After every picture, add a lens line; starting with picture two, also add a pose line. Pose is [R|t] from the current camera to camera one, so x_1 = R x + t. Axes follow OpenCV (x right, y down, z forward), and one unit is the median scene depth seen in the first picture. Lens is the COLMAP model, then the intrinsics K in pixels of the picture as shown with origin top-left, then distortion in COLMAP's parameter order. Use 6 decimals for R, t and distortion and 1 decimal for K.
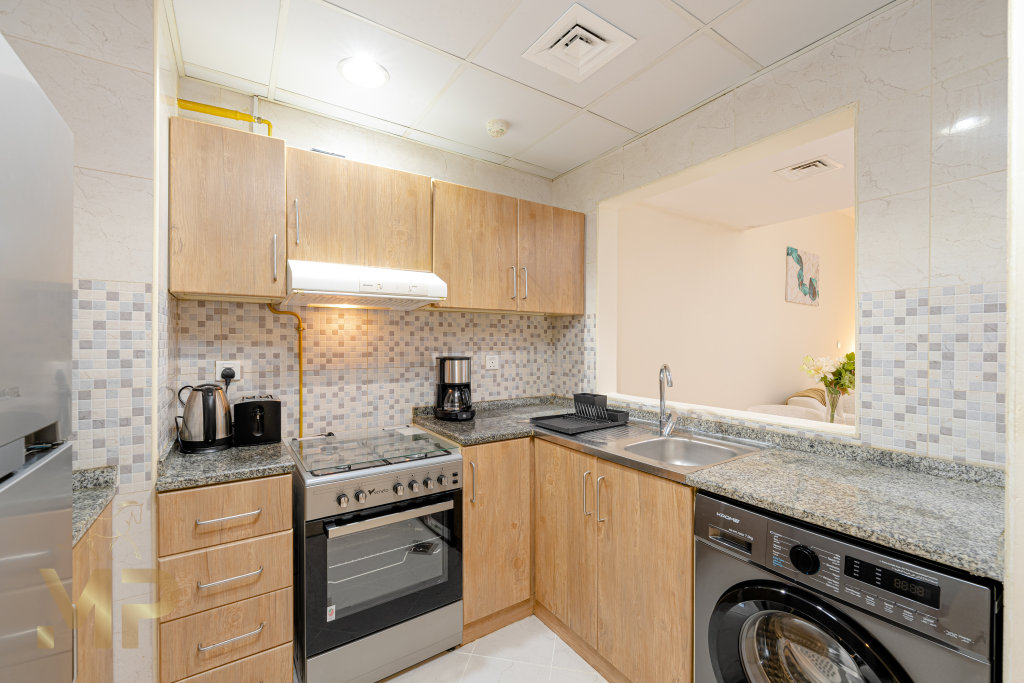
lens RADIAL K [[419.5, 0, 514.8], [0, 419.5, 344.0], [0, 0, 1]] dist [-0.000723, -0.000298]
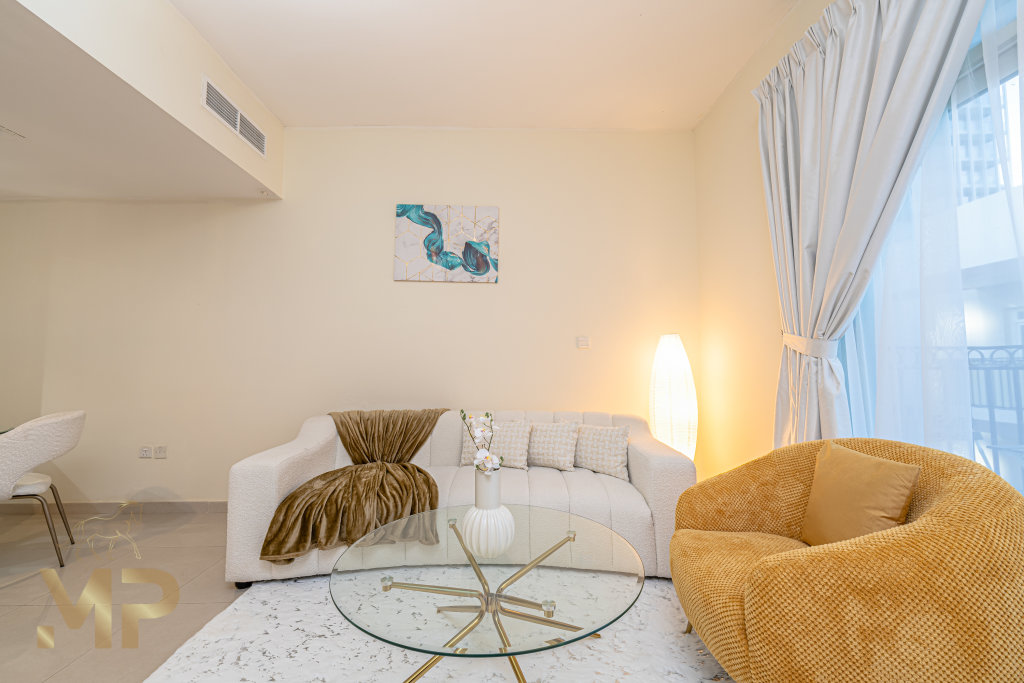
lens RADIAL K [[413.5, 0, 508.9], [0, 413.5, 342.6], [0, 0, 1]] dist [-0.001176, -0.000021]
pose [[0.842855, -0.032867, -0.537135, 3.106207], [0.003203, 0.998422, -0.056066, 0.109799], [0.538131, 0.045535, 0.841631, 1.375985]]
